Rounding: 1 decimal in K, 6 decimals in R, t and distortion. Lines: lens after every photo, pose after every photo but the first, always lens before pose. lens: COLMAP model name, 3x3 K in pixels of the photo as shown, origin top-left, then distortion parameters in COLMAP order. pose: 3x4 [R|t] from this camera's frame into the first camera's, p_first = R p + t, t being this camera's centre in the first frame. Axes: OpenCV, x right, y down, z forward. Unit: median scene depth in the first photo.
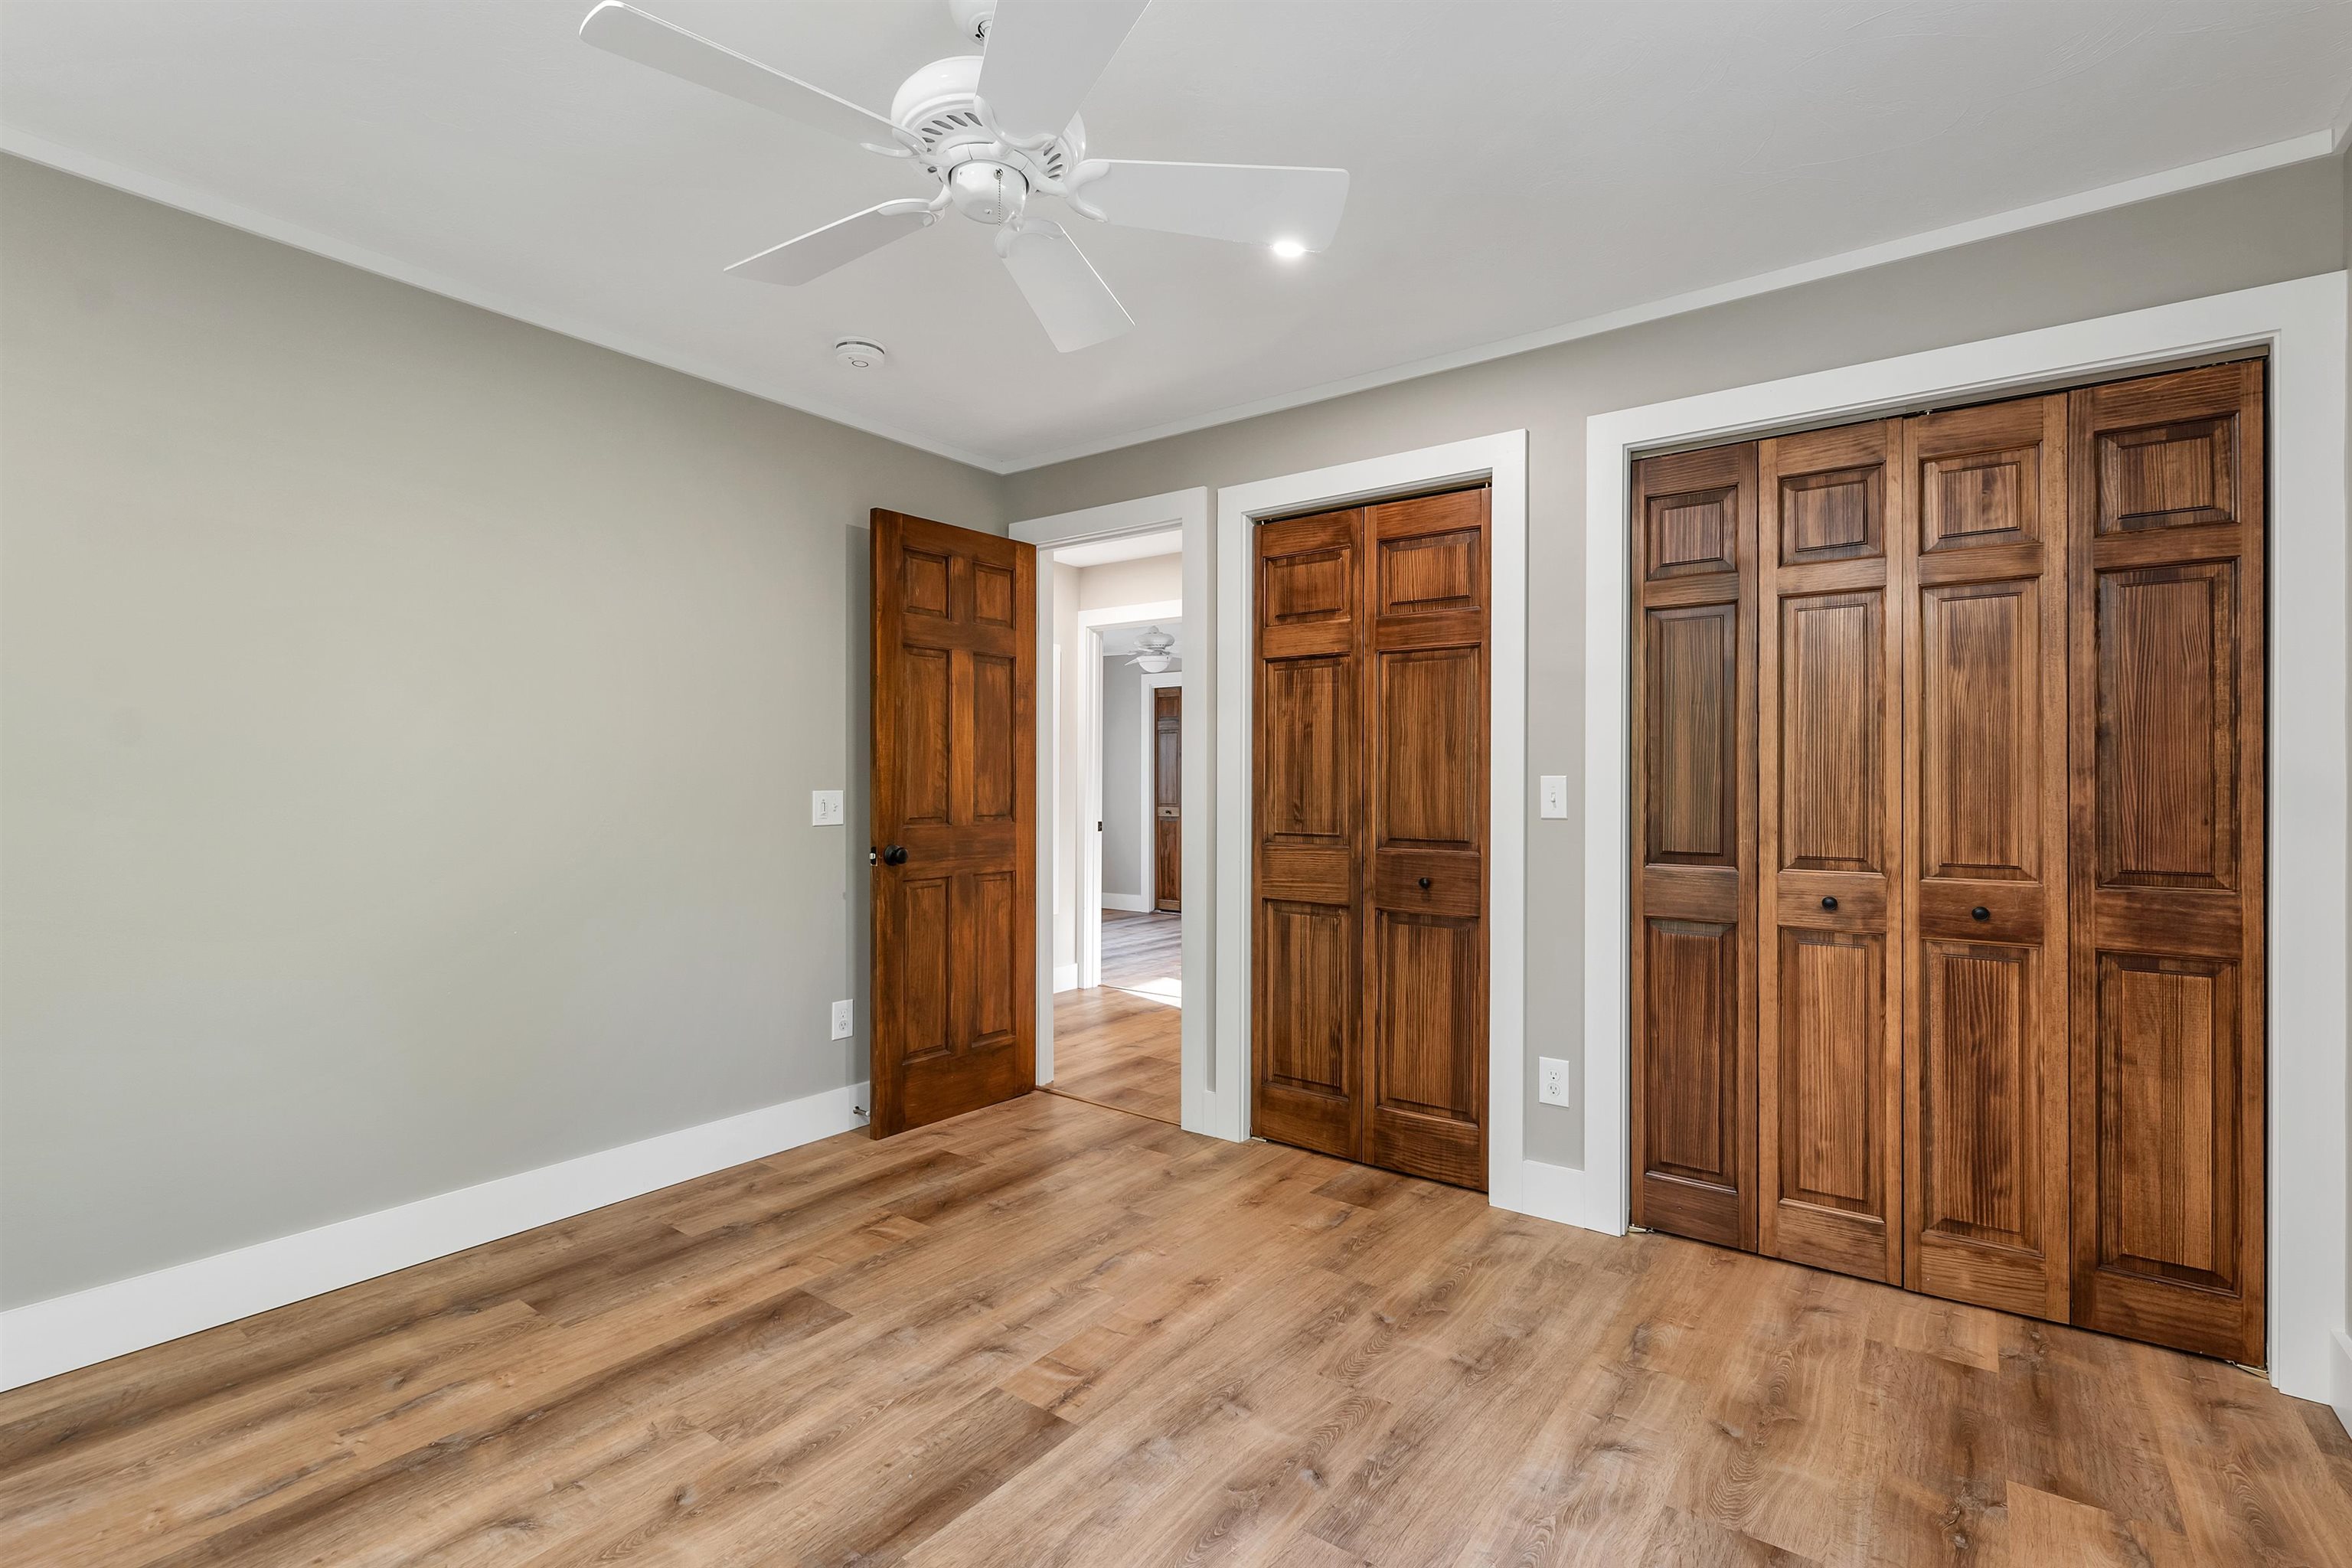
lens RADIAL K [[1070.3, 0, 1176.0], [0, 1070.3, 784.0], [0, 0, 1]] dist [0.000236, -0.000019]
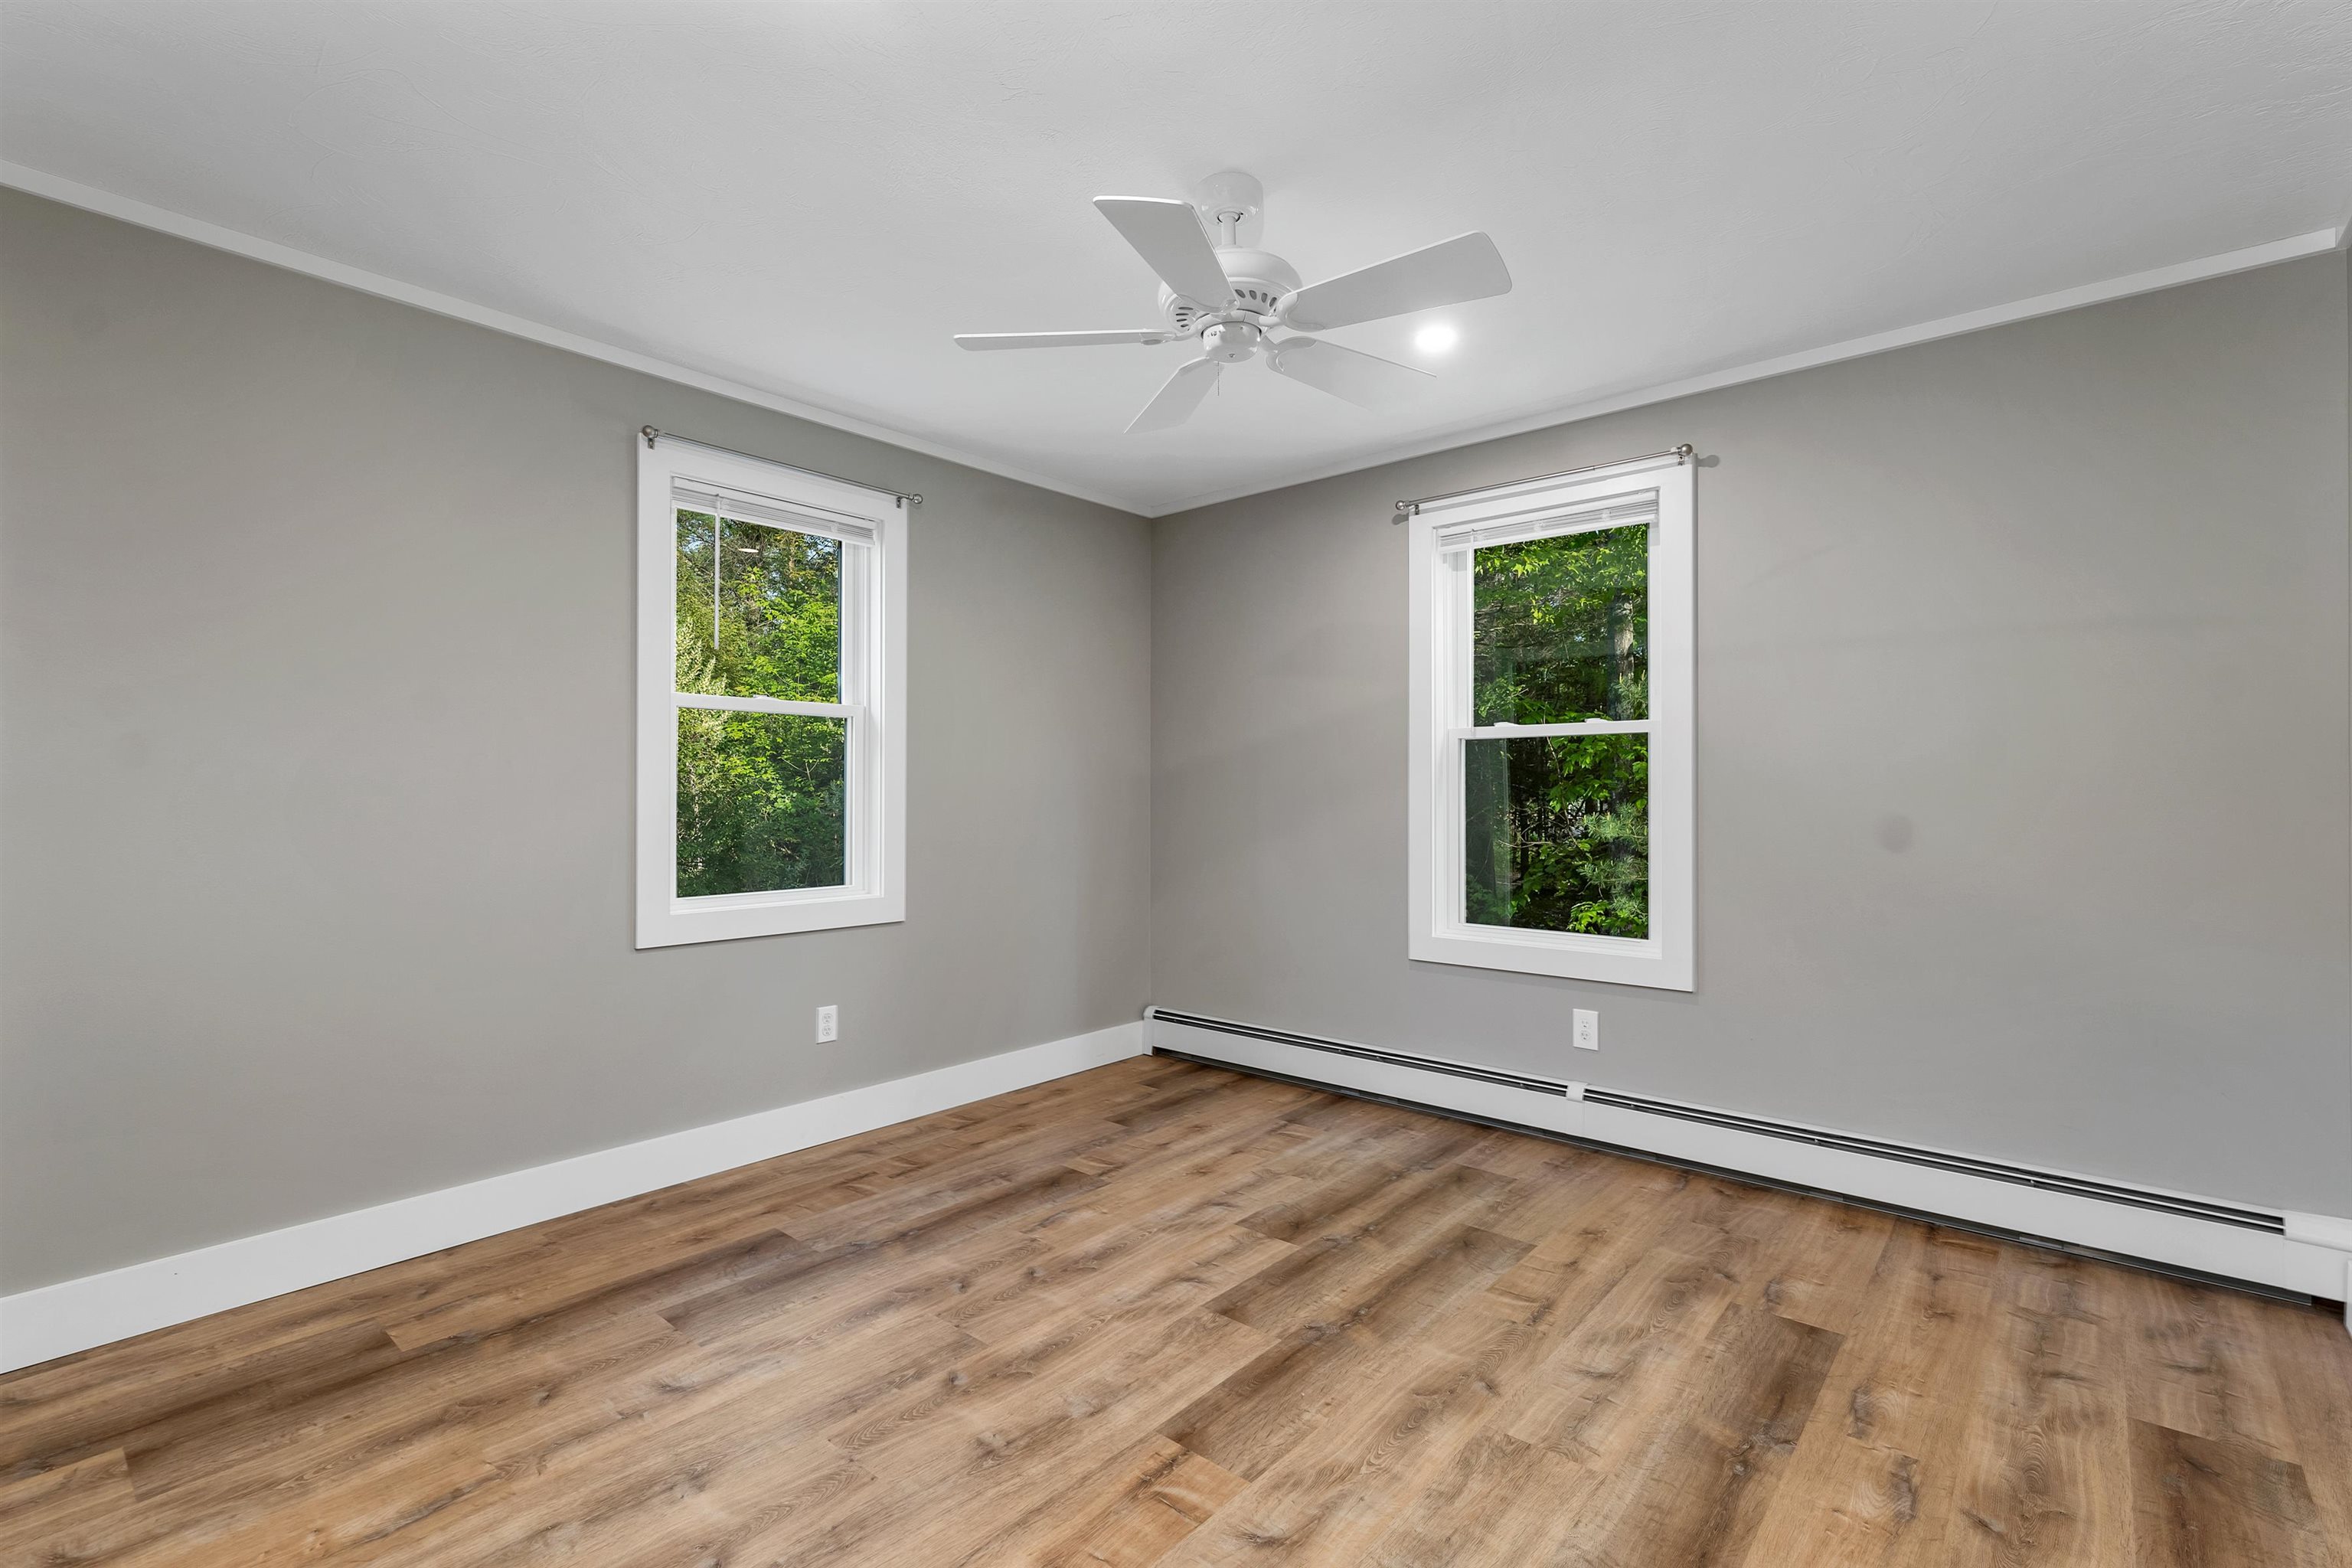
lens RADIAL K [[1070.3, 0, 1176.0], [0, 1070.3, 784.0], [0, 0, 1]] dist [0.000236, -0.000019]
pose [[-0.997490, -0.004637, 0.070662, -0.176149], [-0.005085, 0.999968, -0.006152, 0.002667], [-0.070631, -0.006496, -0.997481, 1.988555]]
